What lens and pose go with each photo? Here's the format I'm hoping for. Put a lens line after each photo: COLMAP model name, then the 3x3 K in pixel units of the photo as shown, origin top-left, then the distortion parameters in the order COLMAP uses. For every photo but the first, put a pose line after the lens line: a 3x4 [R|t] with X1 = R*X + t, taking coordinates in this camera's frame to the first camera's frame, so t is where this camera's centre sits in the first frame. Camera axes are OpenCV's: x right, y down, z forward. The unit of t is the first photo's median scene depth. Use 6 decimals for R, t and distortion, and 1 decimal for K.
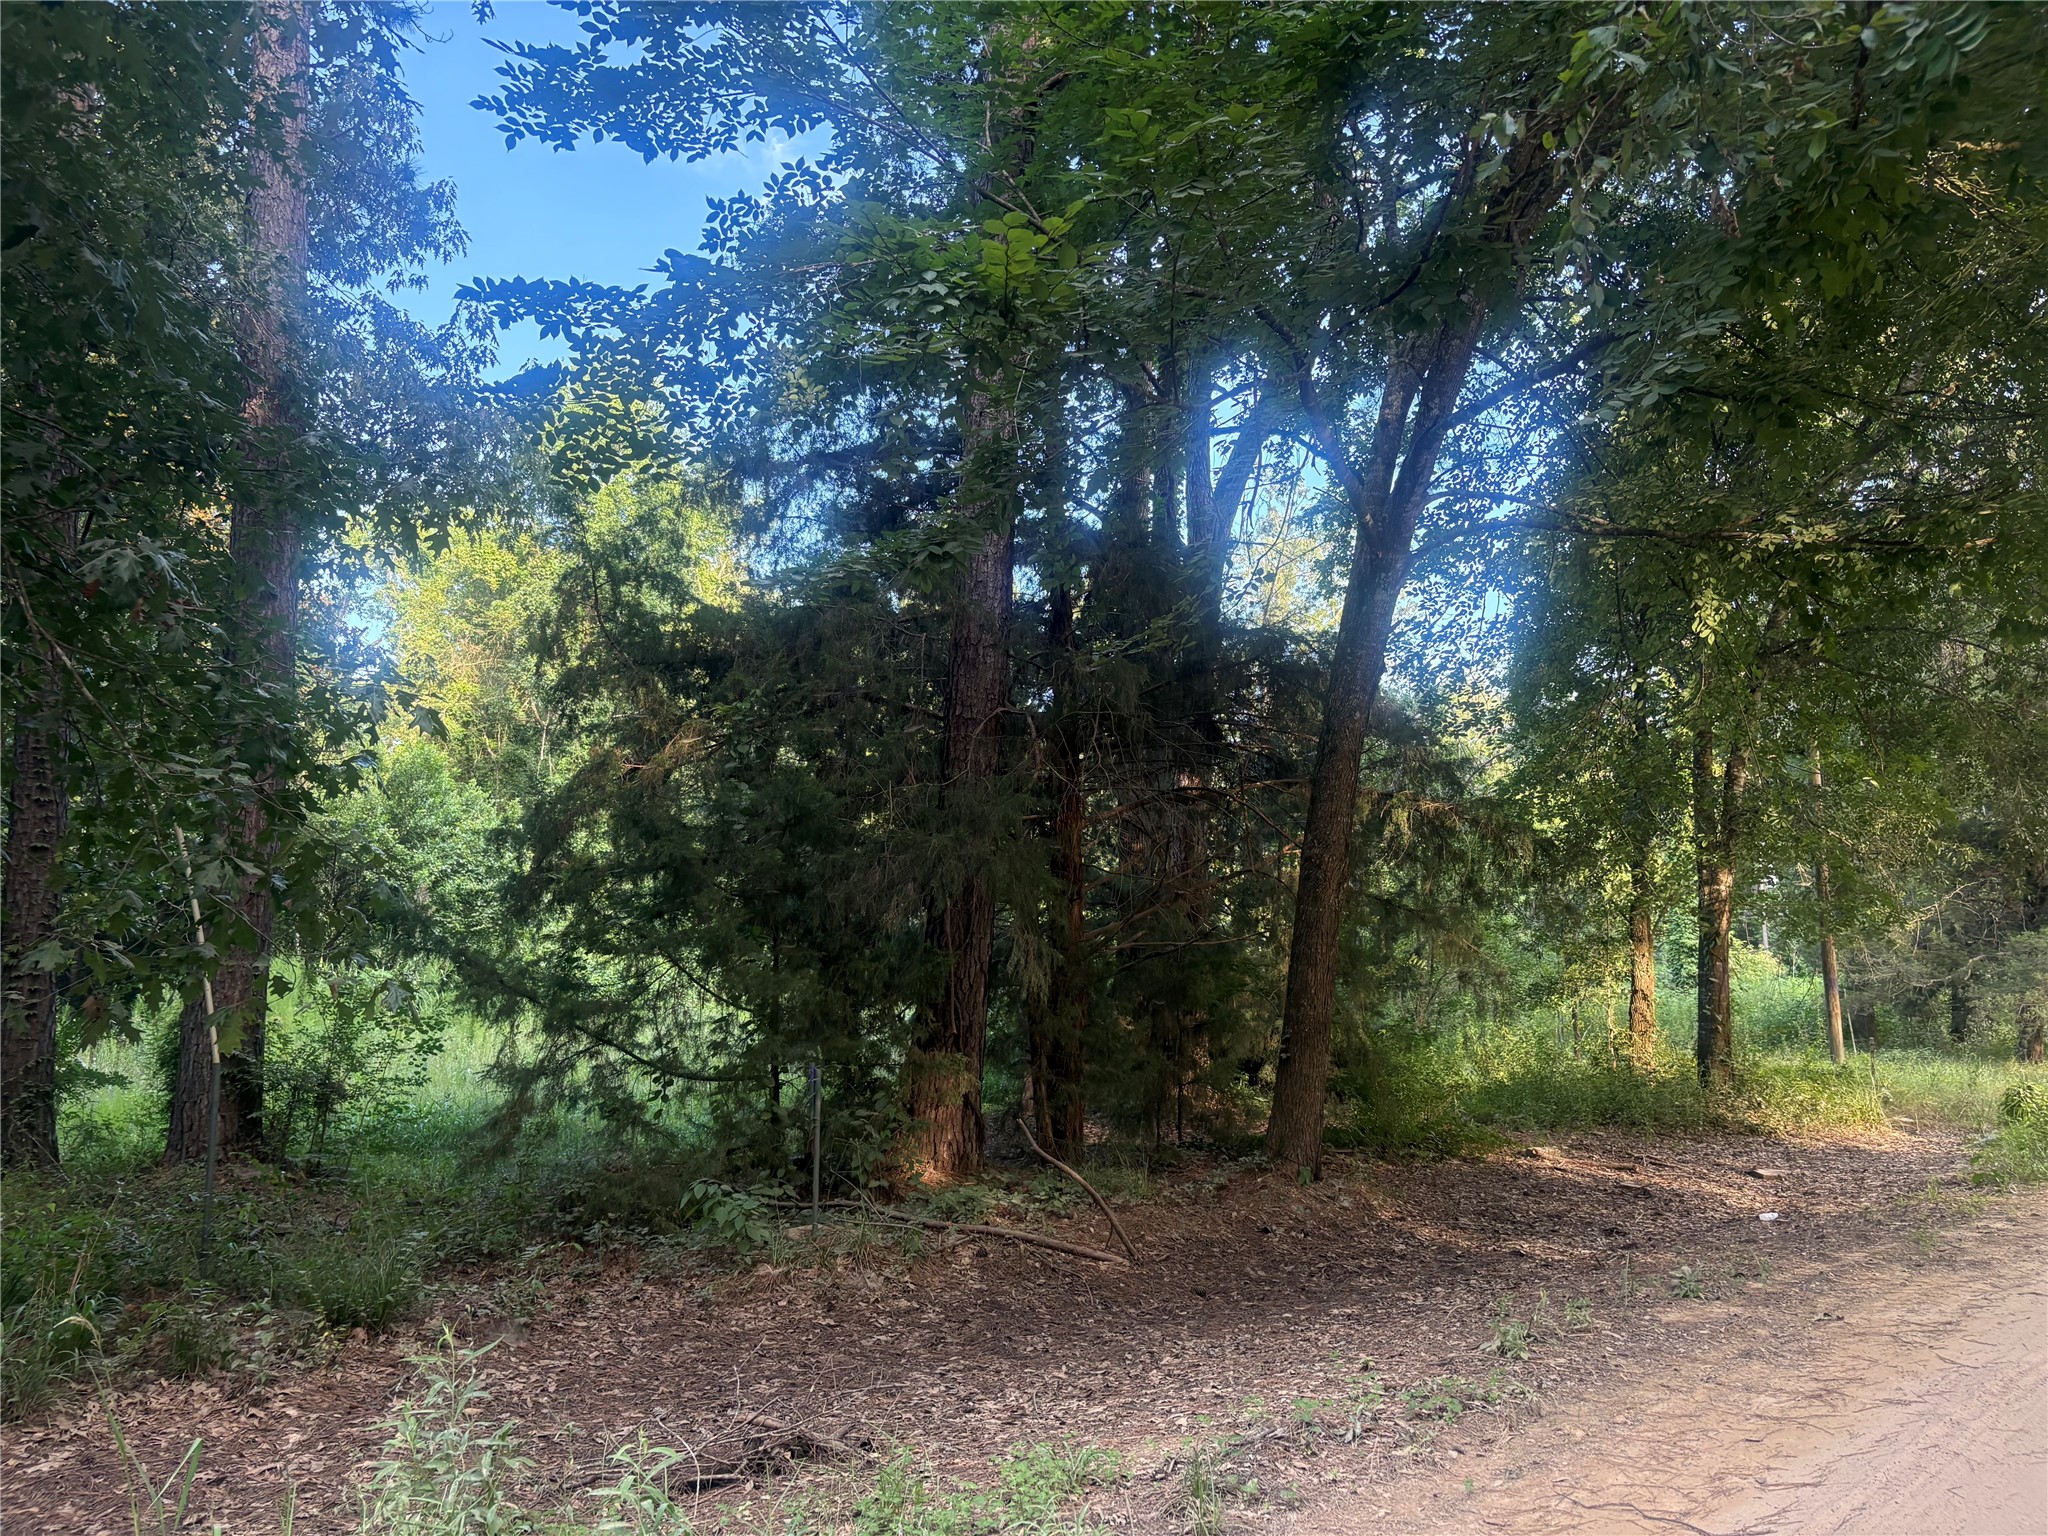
lens RADIAL K [[1541.7, 0, 1026.2], [0, 1541.7, 757.2], [0, 0, 1]] dist [0.019500, -0.032432]
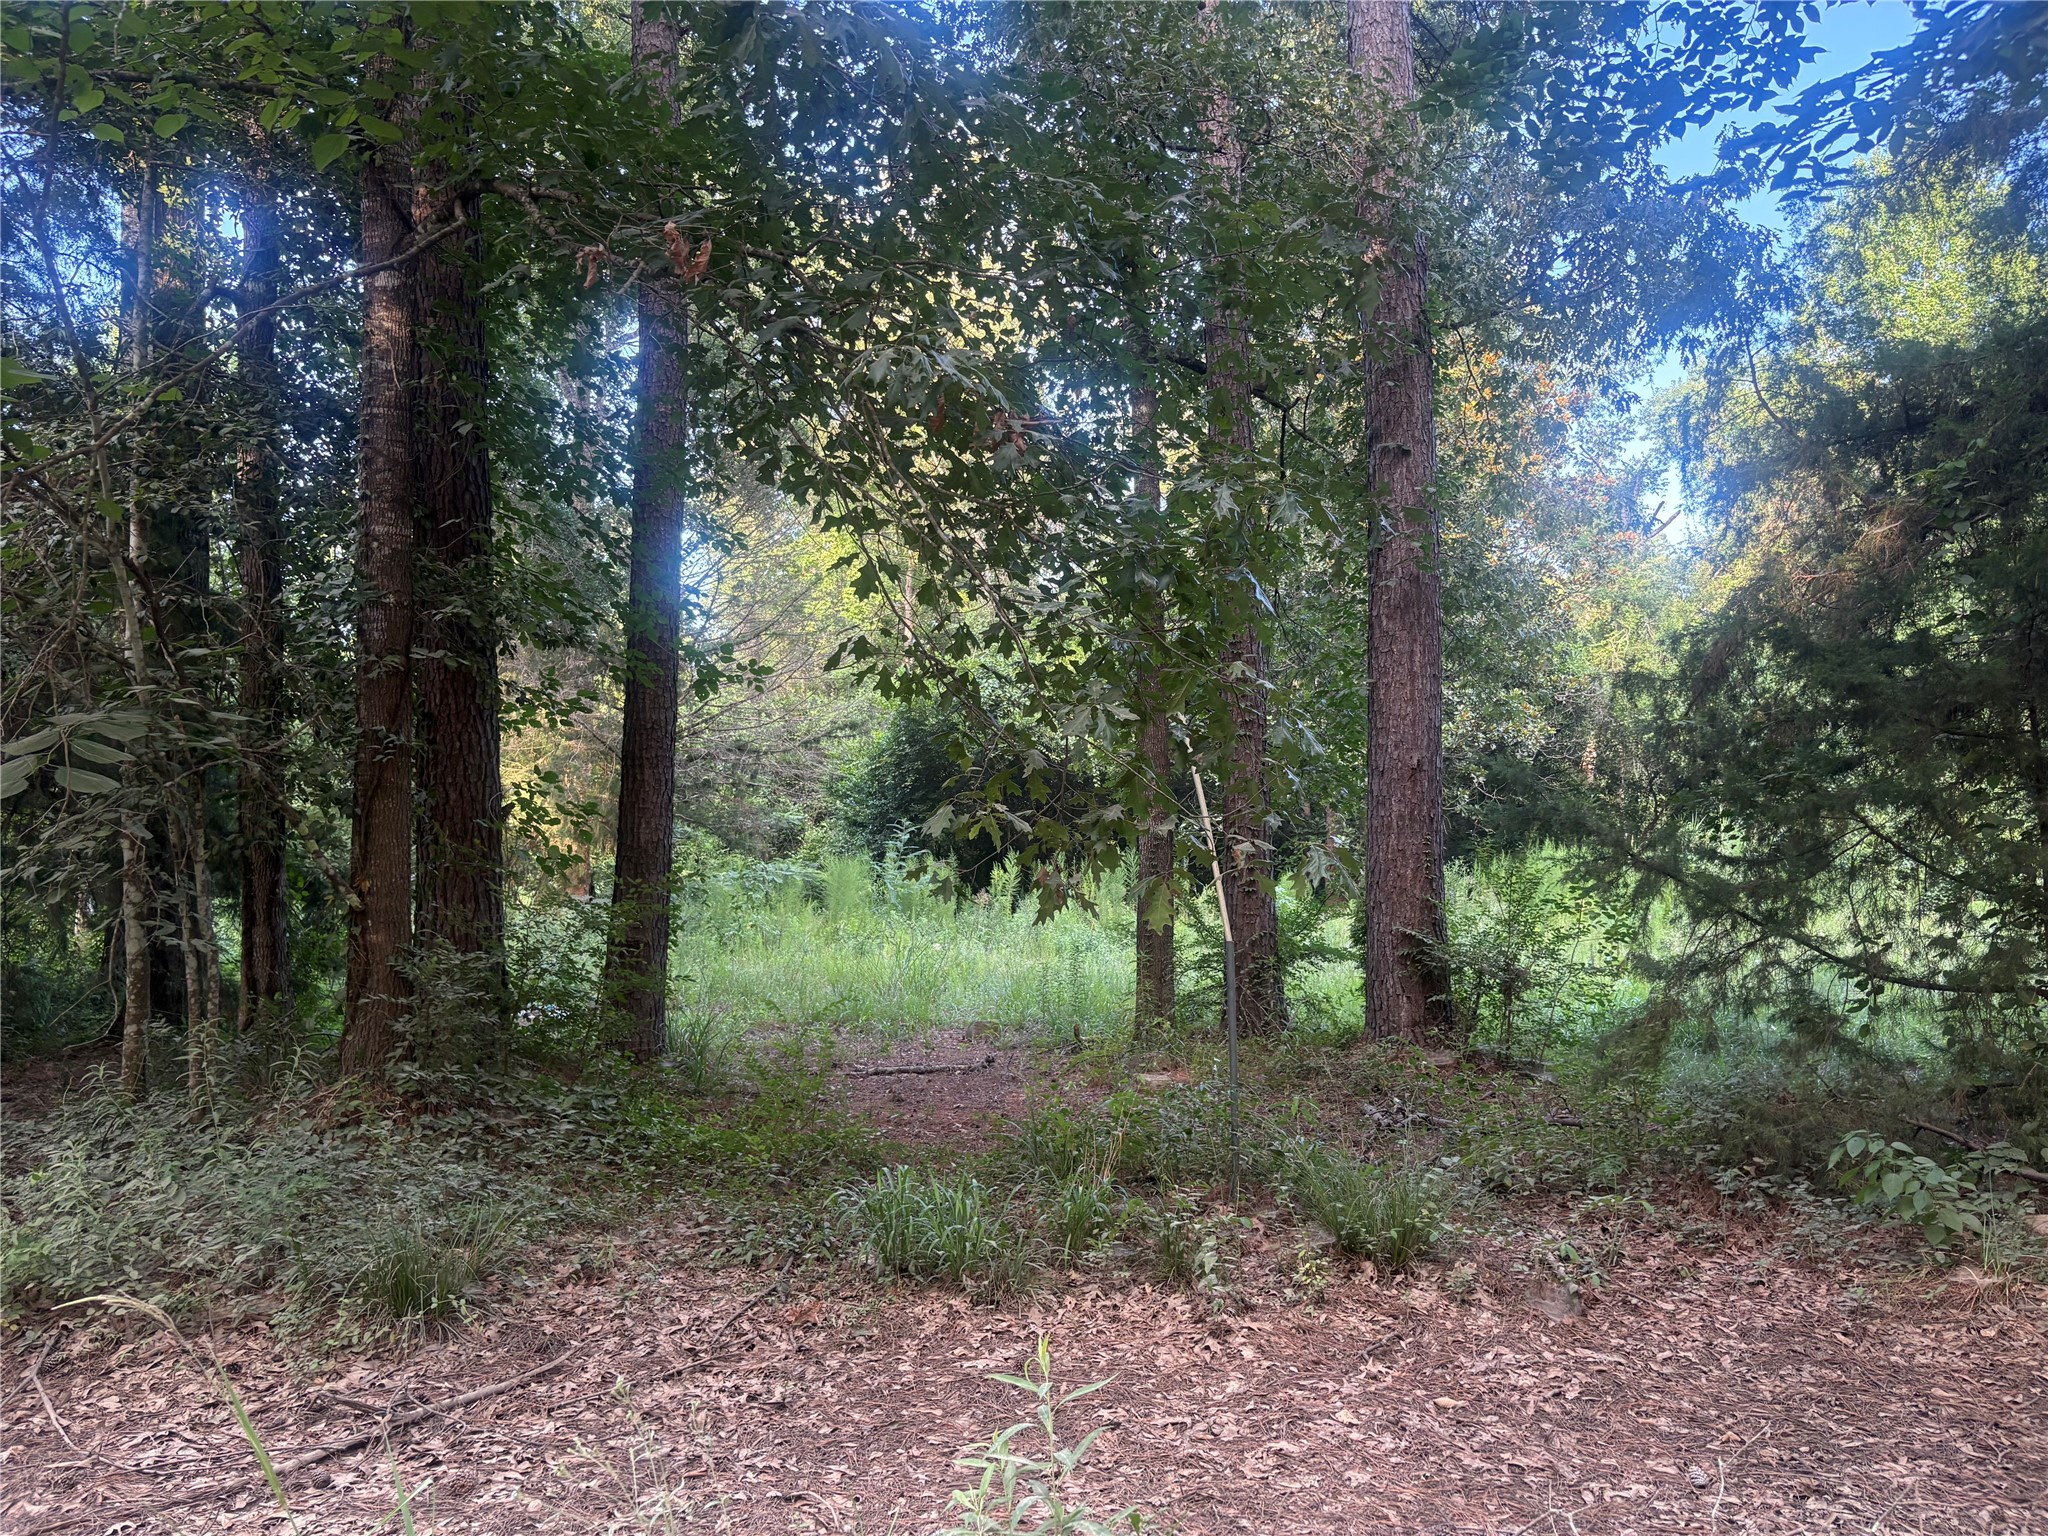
lens RADIAL K [[1541.7, 0, 1035.9], [0, 1541.7, 769.5], [0, 0, 1]] dist [0.019500, -0.032432]
pose [[0.673067, -0.050478, -0.737857, 0.046142], [0.109561, 0.993466, 0.031976, 0.035809], [0.731422, -0.102362, 0.674199, 0.202422]]
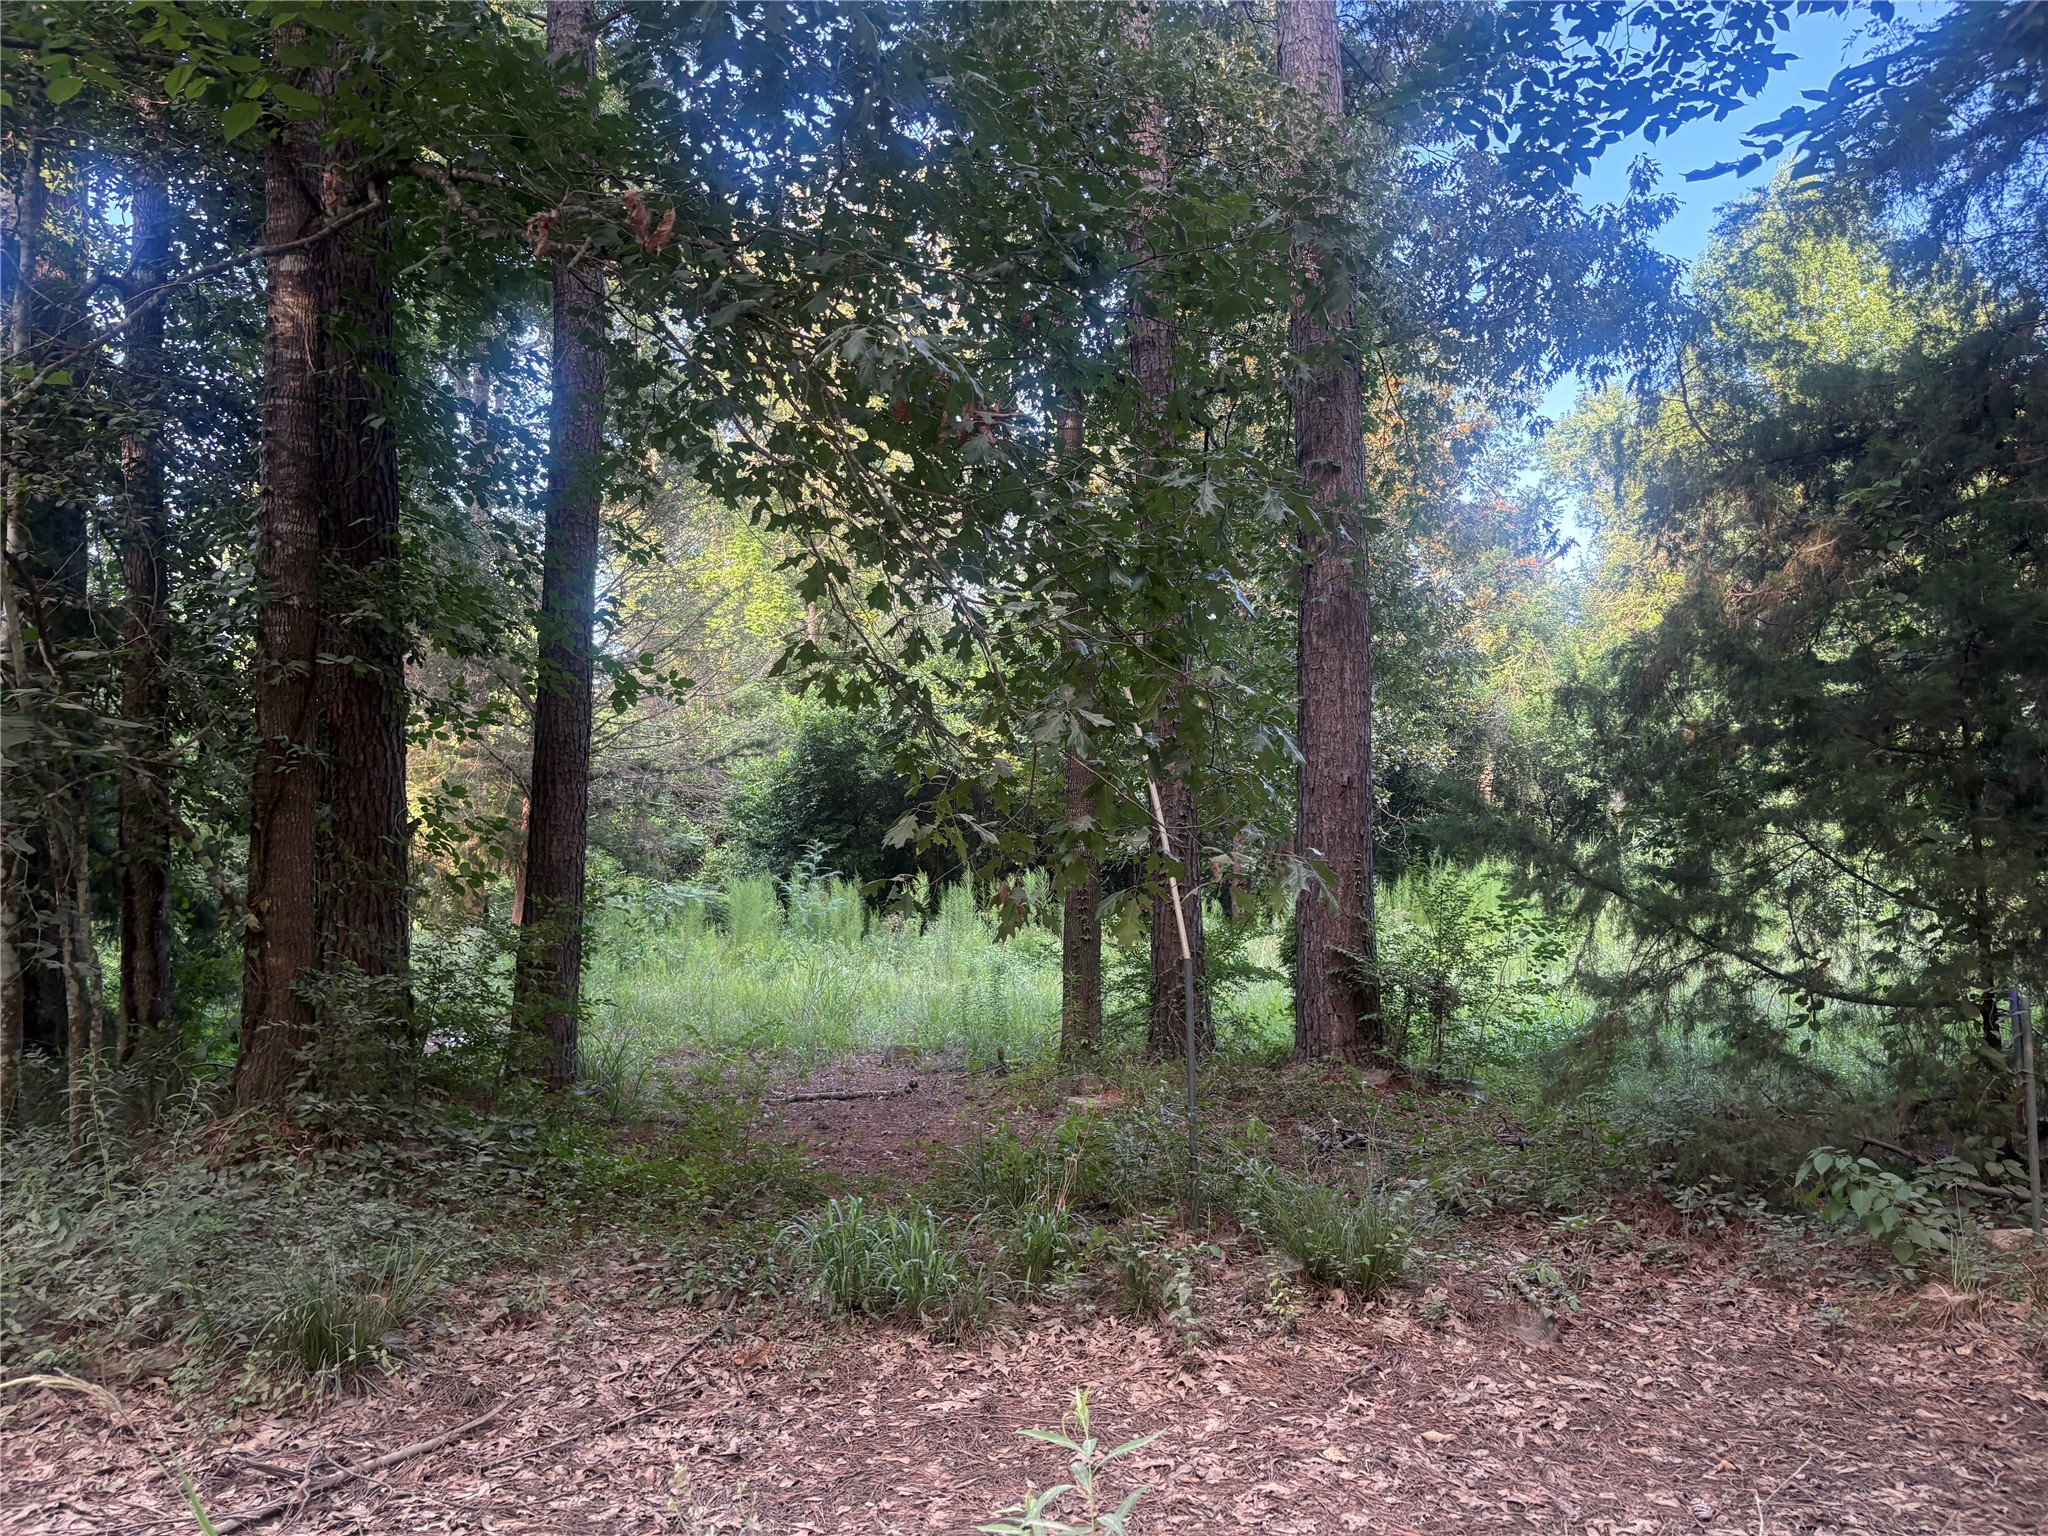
lens RADIAL K [[1541.7, 0, 1033.1], [0, 1541.7, 770.7], [0, 0, 1]] dist [0.019500, -0.032432]
pose [[0.719402, -0.058450, -0.692130, 0.016859], [0.104896, 0.994167, 0.025073, 0.038218], [0.686627, -0.090639, 0.721337, 0.201909]]
